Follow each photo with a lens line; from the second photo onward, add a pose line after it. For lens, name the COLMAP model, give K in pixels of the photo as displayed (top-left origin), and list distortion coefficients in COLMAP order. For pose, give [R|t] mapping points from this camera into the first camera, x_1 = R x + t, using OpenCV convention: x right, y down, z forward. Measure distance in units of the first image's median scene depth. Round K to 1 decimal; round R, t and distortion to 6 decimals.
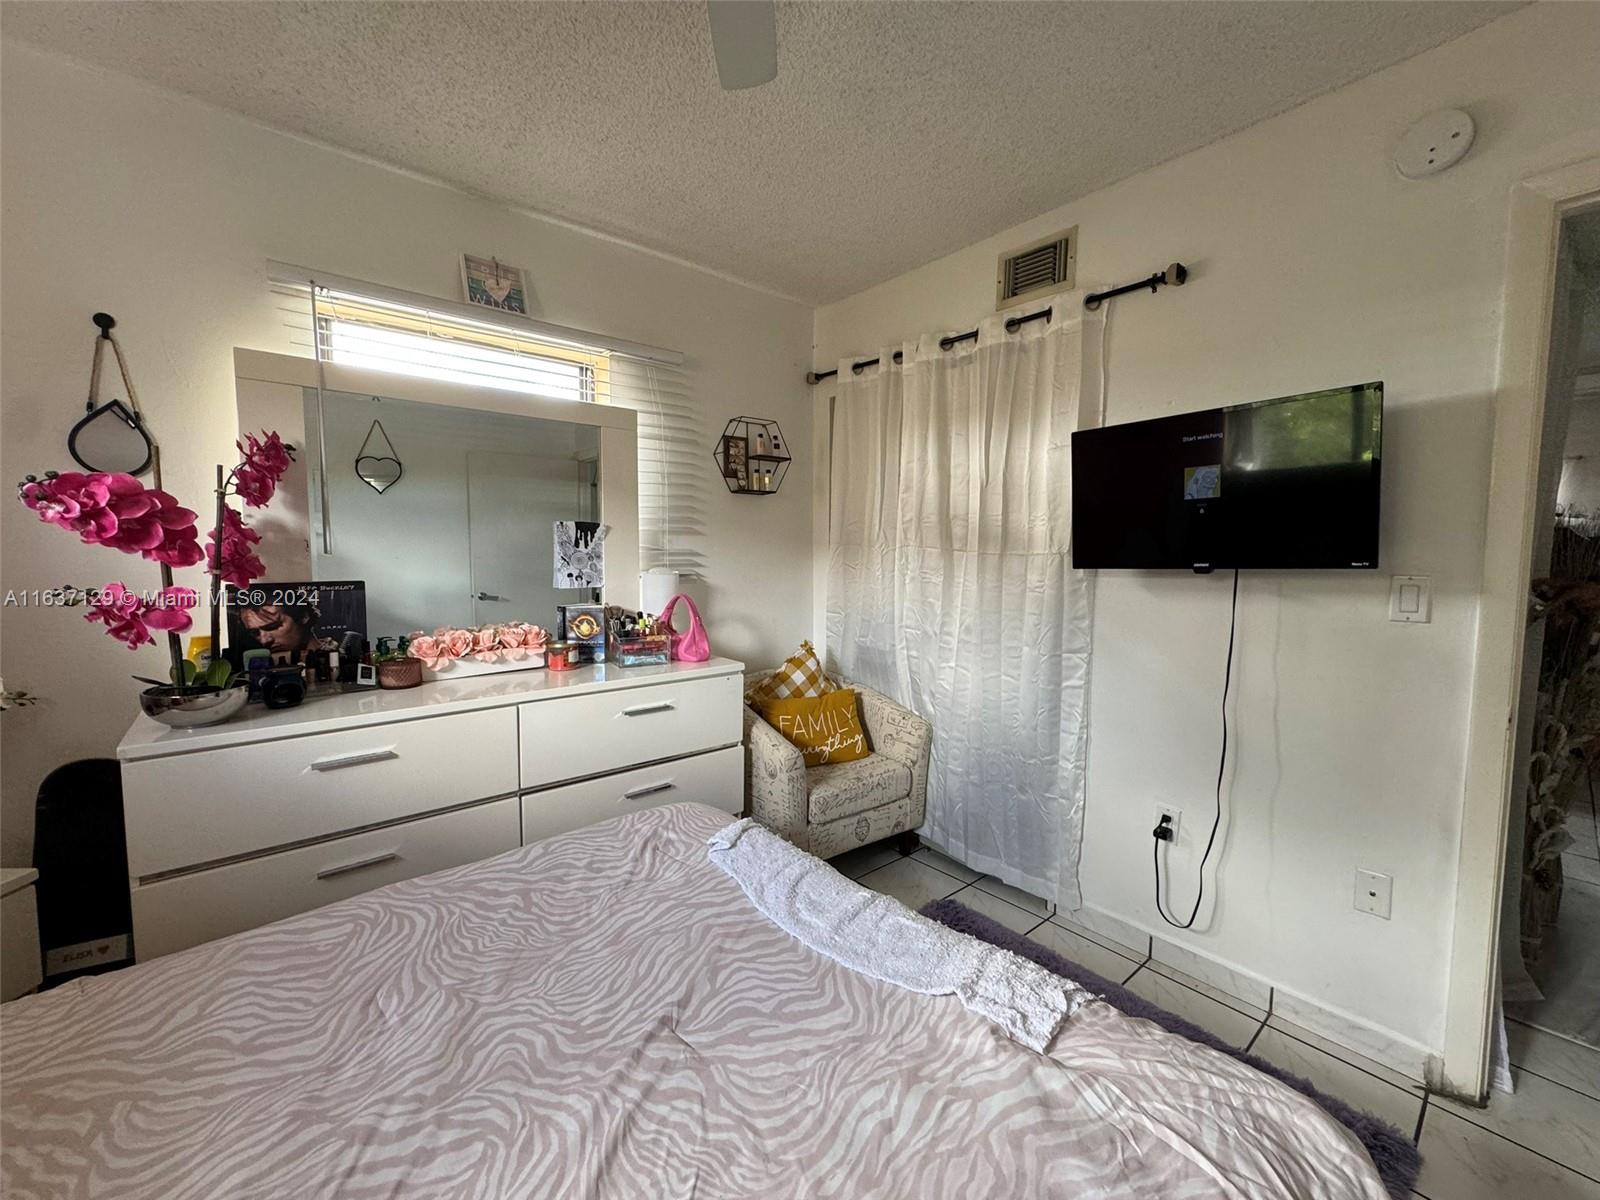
lens RADIAL K [[637.2, 0, 802.3], [0, 637.2, 594.8], [0, 0, 1]] dist [0.001483, -0.000266]
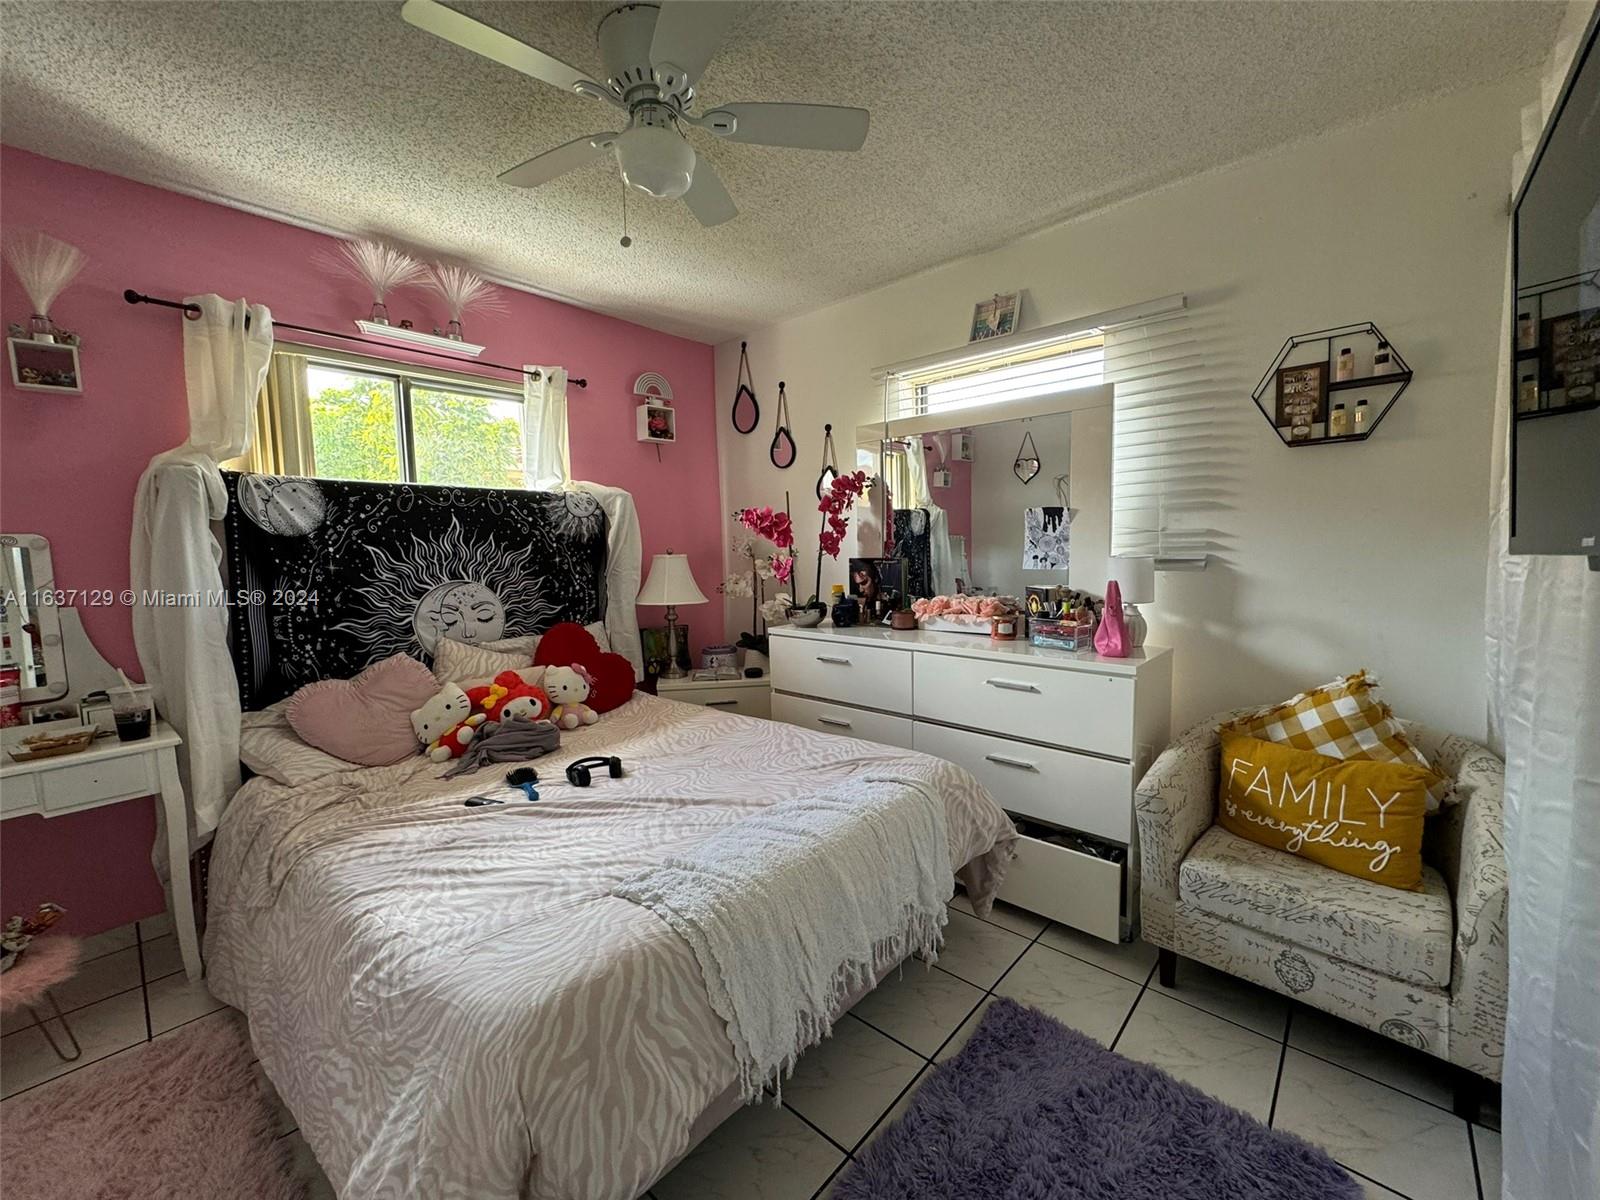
lens RADIAL K [[637.2, 0, 800.9], [0, 637.2, 595.5], [0, 0, 1]] dist [0.001483, -0.000266]
pose [[0.138006, 0.073153, -0.987726, 0.671866], [-0.049449, 0.996534, 0.066896, -0.018781], [0.989196, 0.039610, 0.141145, 0.457512]]
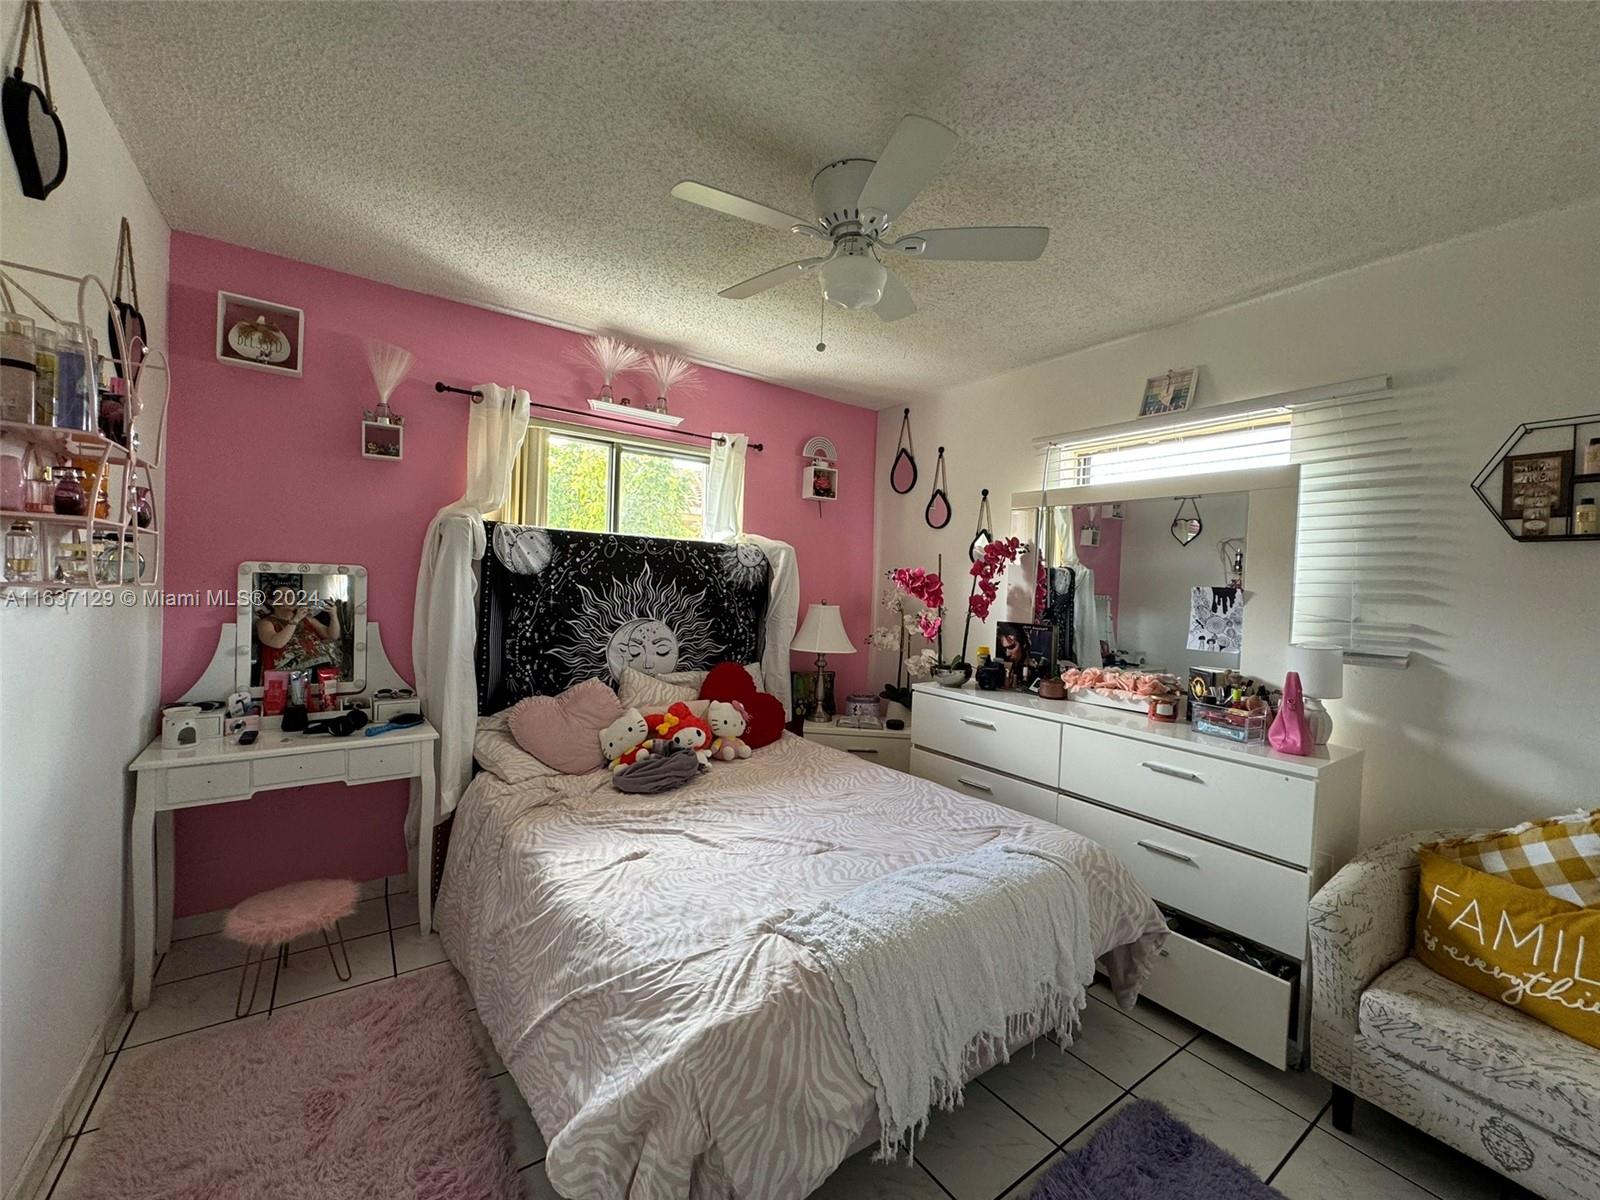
lens RADIAL K [[637.2, 0, 801.7], [0, 637.2, 596.9], [0, 0, 1]] dist [0.001483, -0.000266]
pose [[-0.076470, 0.013942, -0.996974, 0.741187], [-0.111200, 0.993545, 0.022424, -0.048680], [0.990852, 0.112579, -0.074426, 0.422910]]
